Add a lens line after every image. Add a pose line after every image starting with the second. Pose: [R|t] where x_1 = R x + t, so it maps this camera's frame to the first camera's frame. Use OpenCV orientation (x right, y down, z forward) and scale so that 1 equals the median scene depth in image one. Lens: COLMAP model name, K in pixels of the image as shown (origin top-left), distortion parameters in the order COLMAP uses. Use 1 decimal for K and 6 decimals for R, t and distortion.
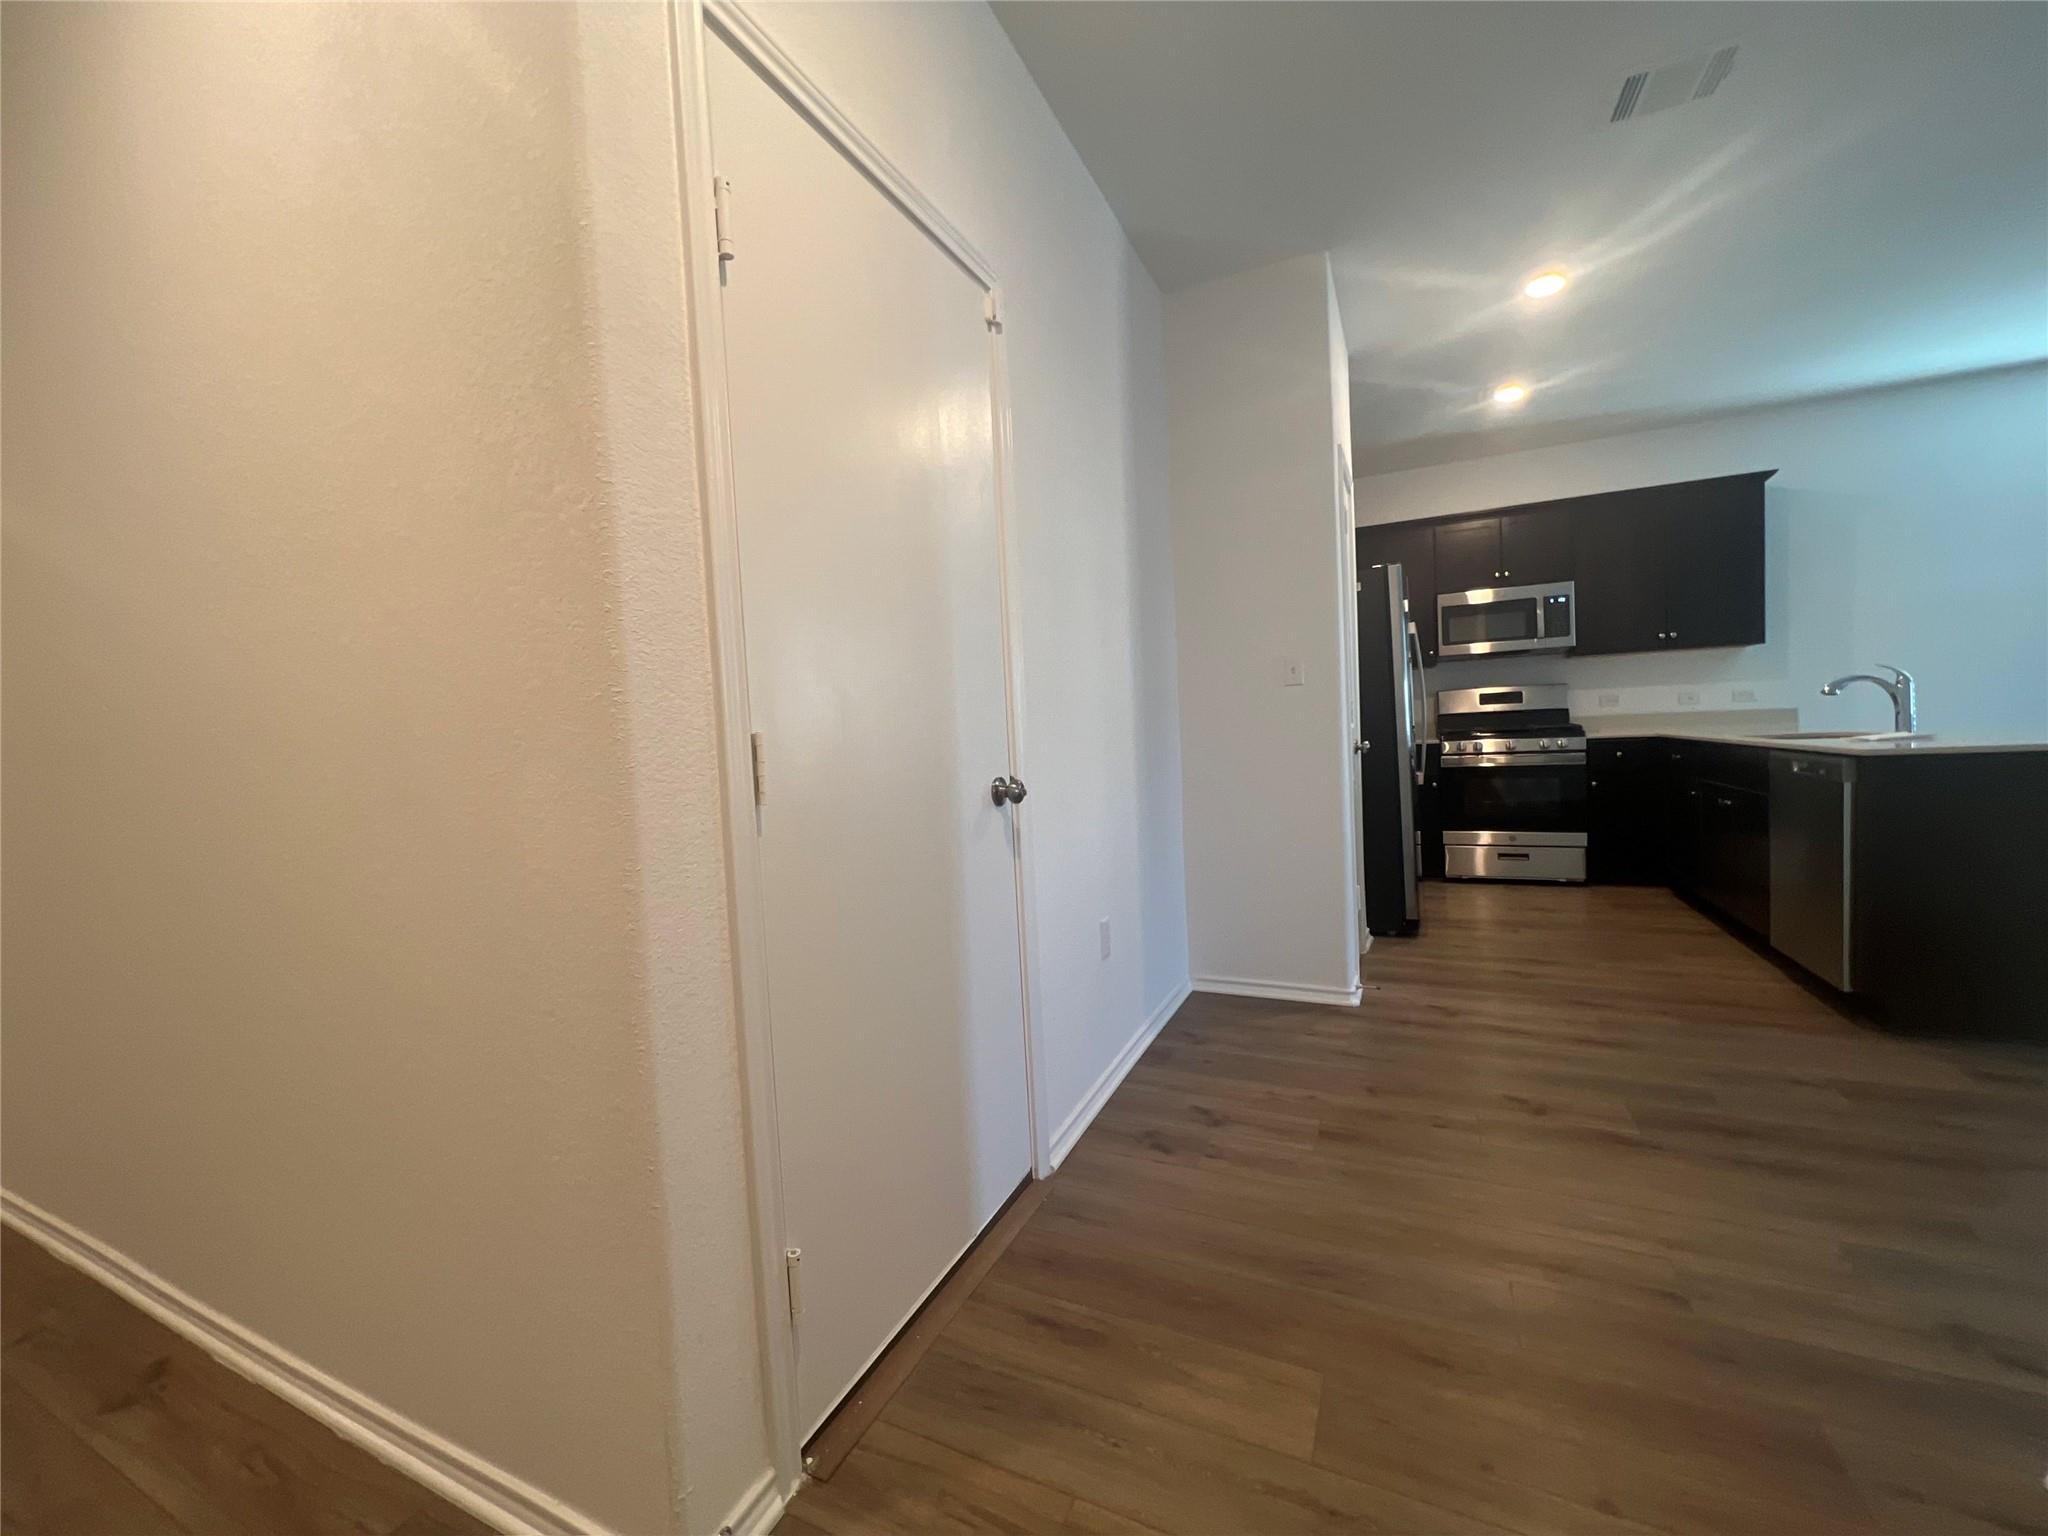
lens RADIAL K [[827.9, 0, 1024.0], [0, 827.9, 768.0], [0, 0, 1]] dist [-0.002072, -0.000102]
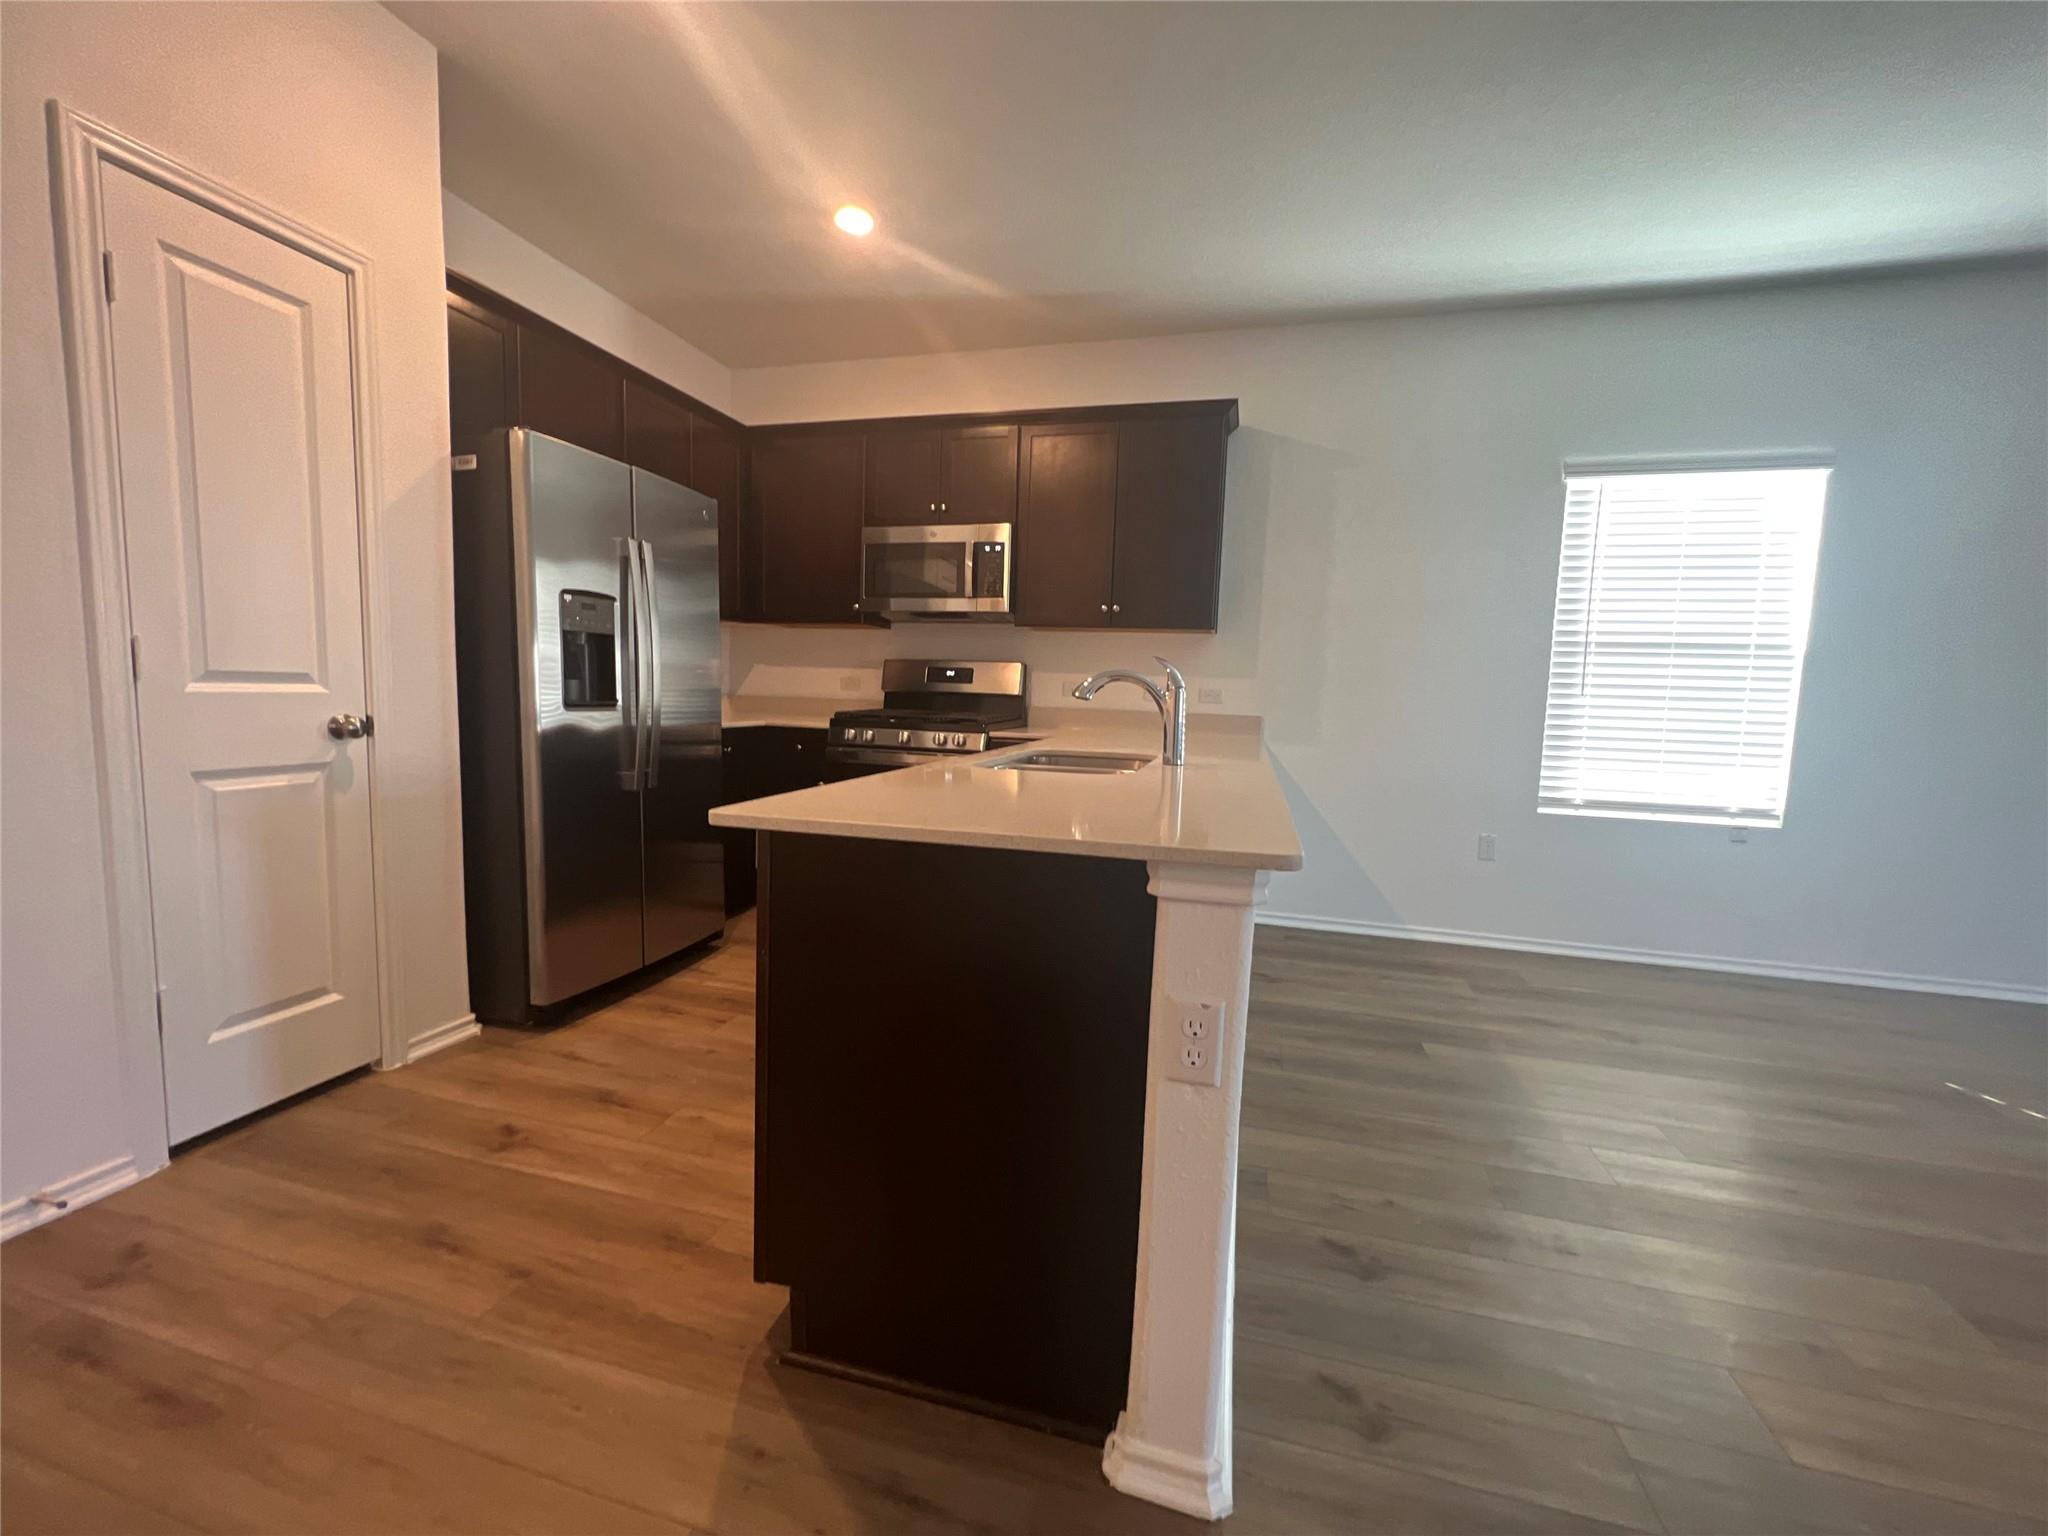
lens RADIAL K [[832.7, 0, 1024.0], [0, 832.7, 768.0], [0, 0, 1]] dist [0.000126, -0.000293]
pose [[0.980151, 0.064560, 0.187448, 0.548767], [-0.074875, 0.996014, 0.048477, -0.044231], [-0.183571, -0.061550, 0.981078, 0.247050]]
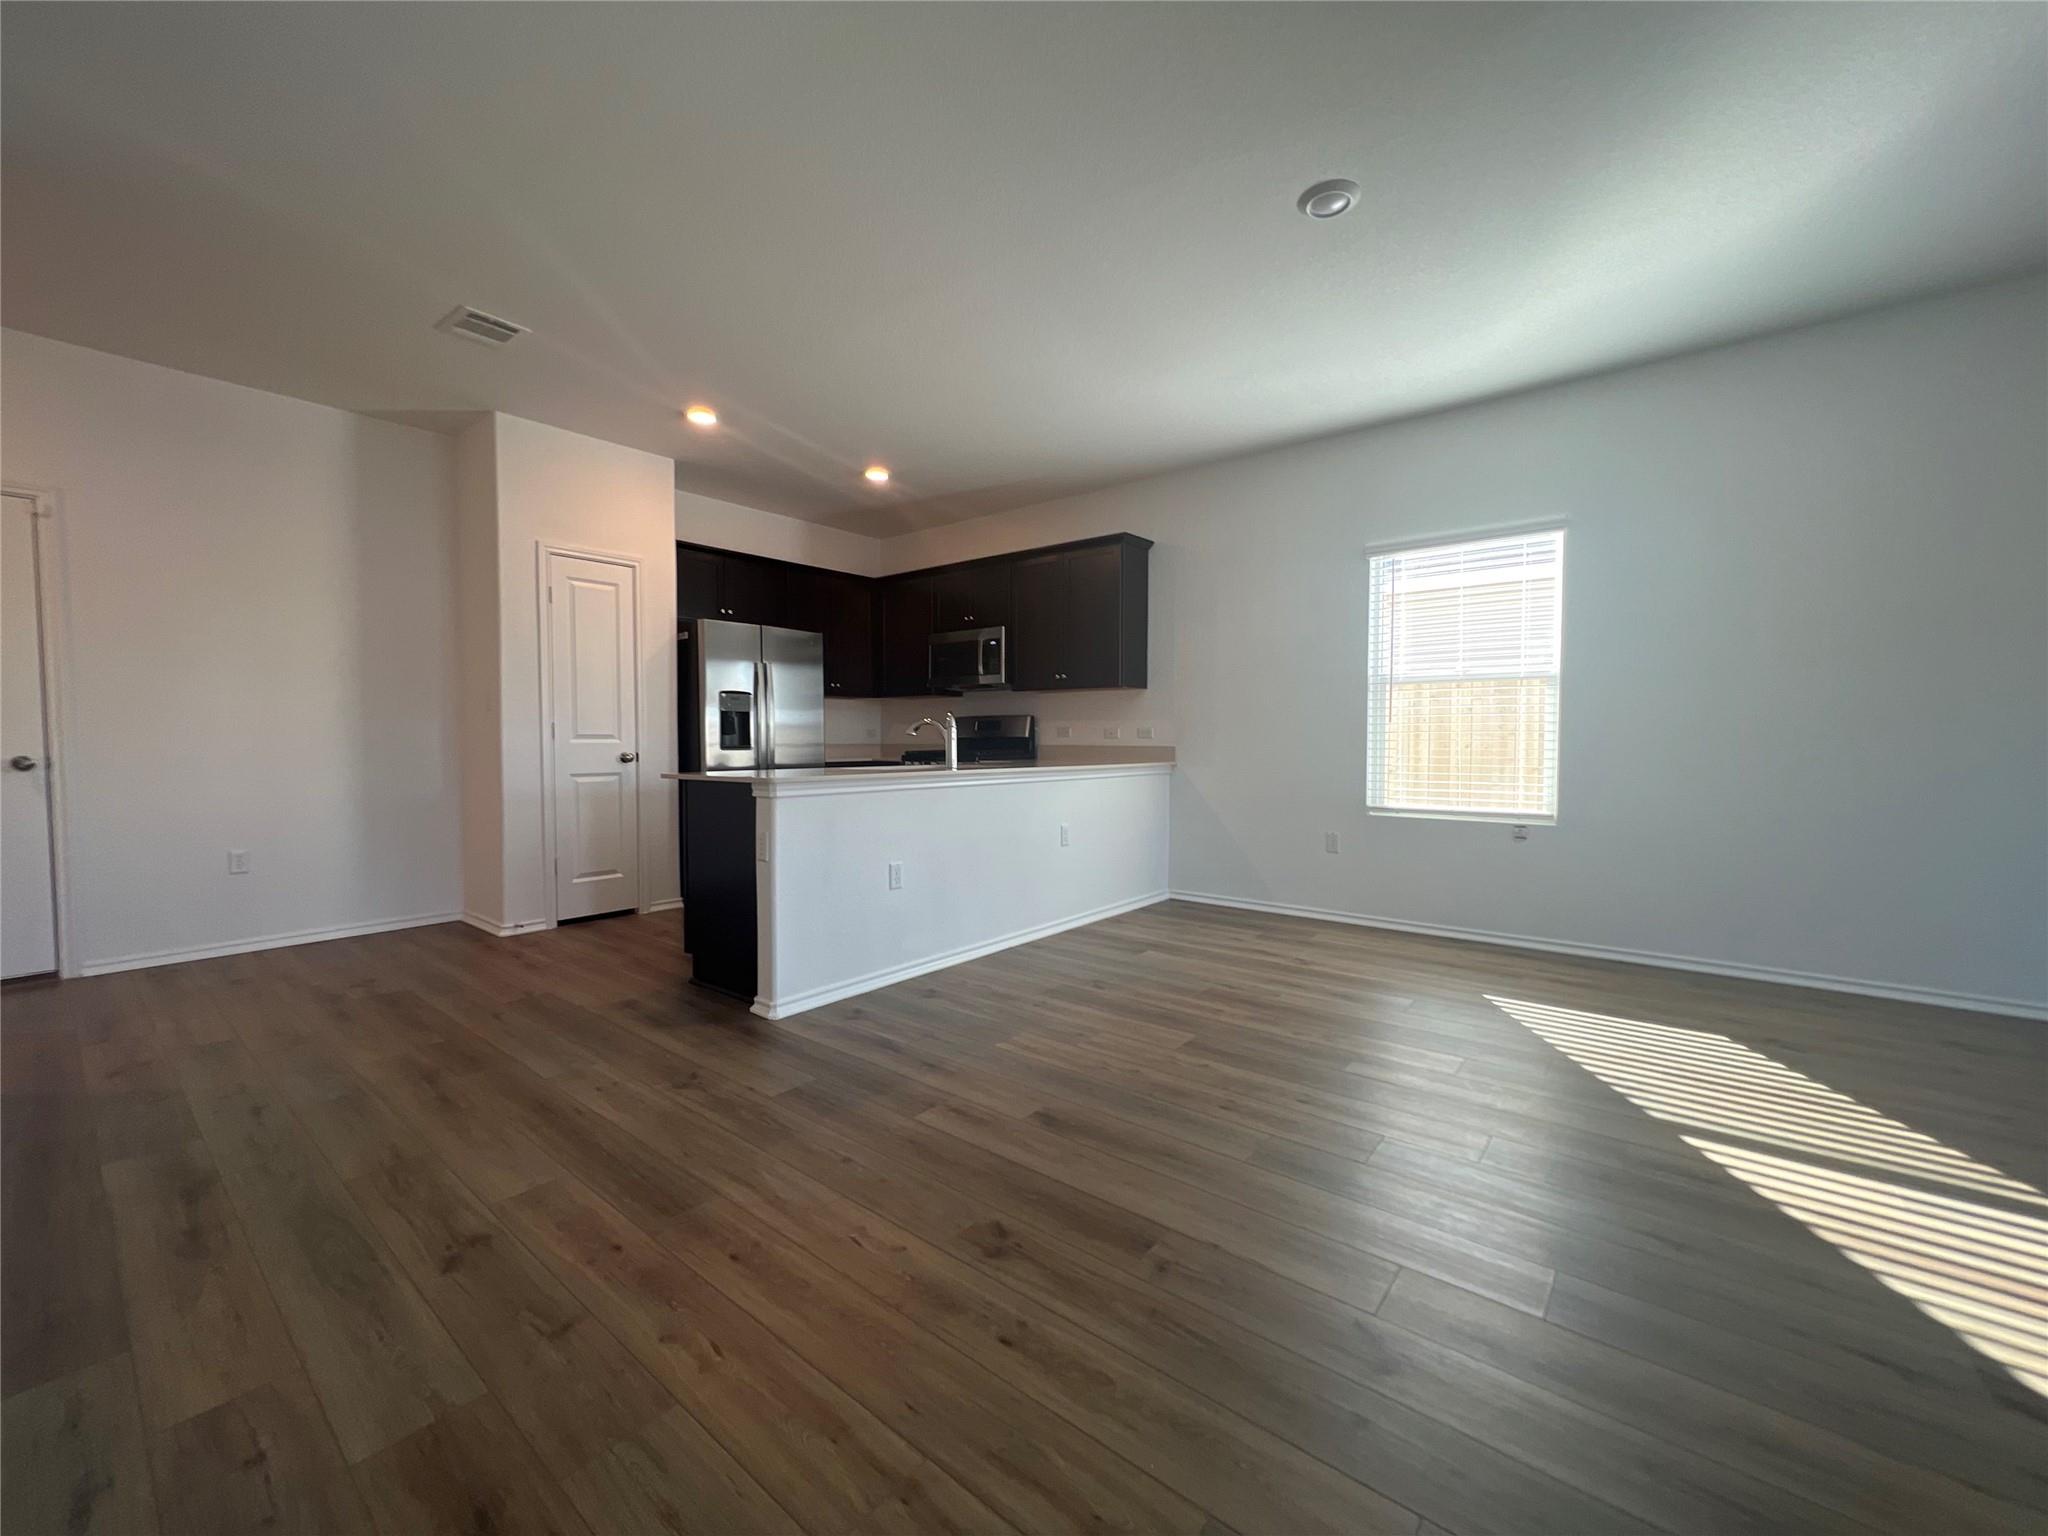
lens RADIAL K [[832.7, 0, 1024.0], [0, 832.7, 768.0], [0, 0, 1]] dist [0.000126, -0.000293]
pose [[0.970442, 0.058872, -0.234042, 0.972041], [-0.058434, 0.998252, 0.008815, -0.041981], [0.234151, 0.005122, 0.972187, -0.117114]]
